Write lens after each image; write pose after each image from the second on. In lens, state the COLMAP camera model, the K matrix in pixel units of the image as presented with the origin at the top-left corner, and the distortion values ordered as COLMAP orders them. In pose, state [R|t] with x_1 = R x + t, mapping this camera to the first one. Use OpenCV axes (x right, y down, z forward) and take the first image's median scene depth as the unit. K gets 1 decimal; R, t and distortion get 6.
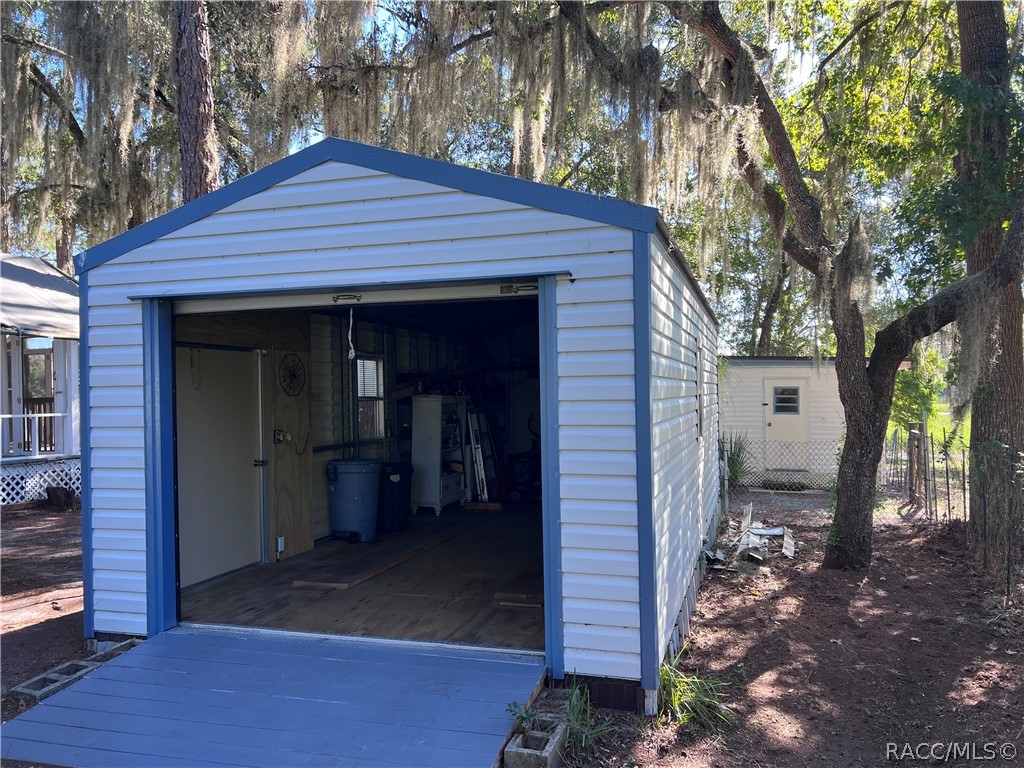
lens RADIAL K [[772.8, 0, 516.1], [0, 772.8, 384.5], [0, 0, 1]] dist [0.061454, -0.060068]
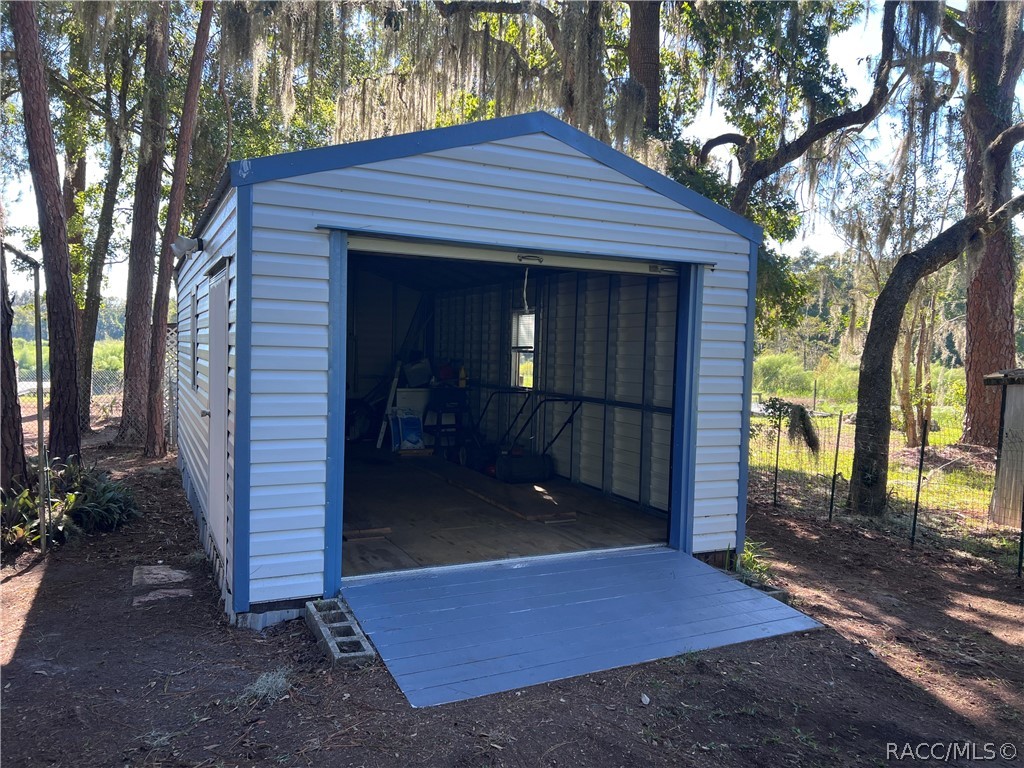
lens RADIAL K [[772.8, 0, 512.8], [0, 772.8, 385.6], [0, 0, 1]] dist [0.061454, -0.060068]
pose [[0.728157, 0.002908, 0.685404, -0.627036], [-0.047152, 0.997834, 0.045859, 0.012942], [-0.683786, -0.065711, 0.726718, 0.126634]]
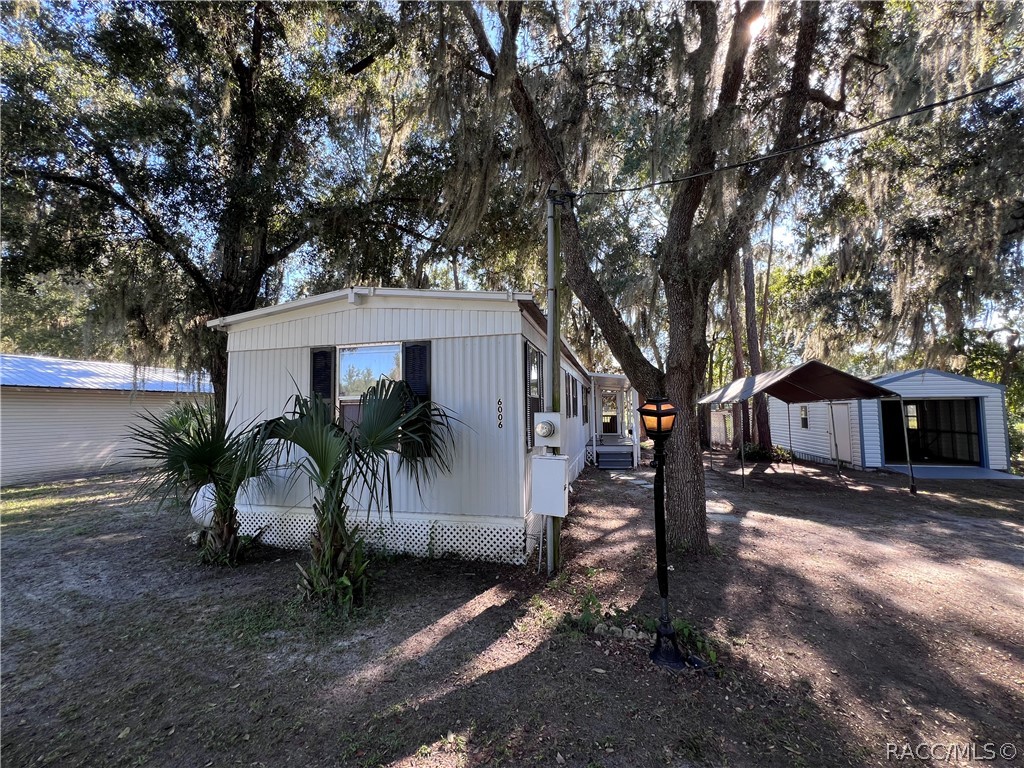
lens RADIAL K [[414.8, 0, 511.2], [0, 414.8, 379.9], [0, 0, 1]] dist [-0.003324, 0.001660]
pose [[0.996164, 0.015645, 0.086097, -1.958968], [-0.010724, 0.998298, -0.057325, -0.030056], [-0.086847, 0.056182, 0.994636, -0.899137]]
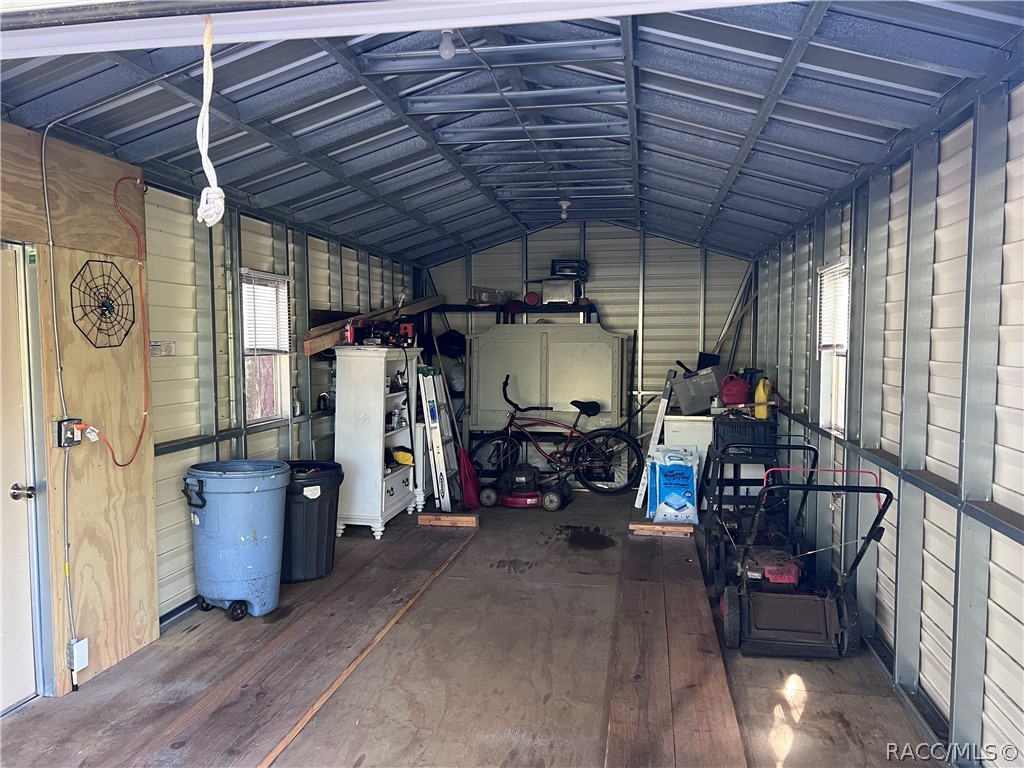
lens RADIAL K [[772.8, 0, 507.3], [0, 772.8, 394.1], [0, 0, 1]] dist [0.061454, -0.060068]
pose [[0.992464, 0.006812, 0.122347, -0.090495], [-0.016436, 0.996832, 0.077824, 0.001725], [-0.121429, -0.079249, 0.989431, 0.451199]]
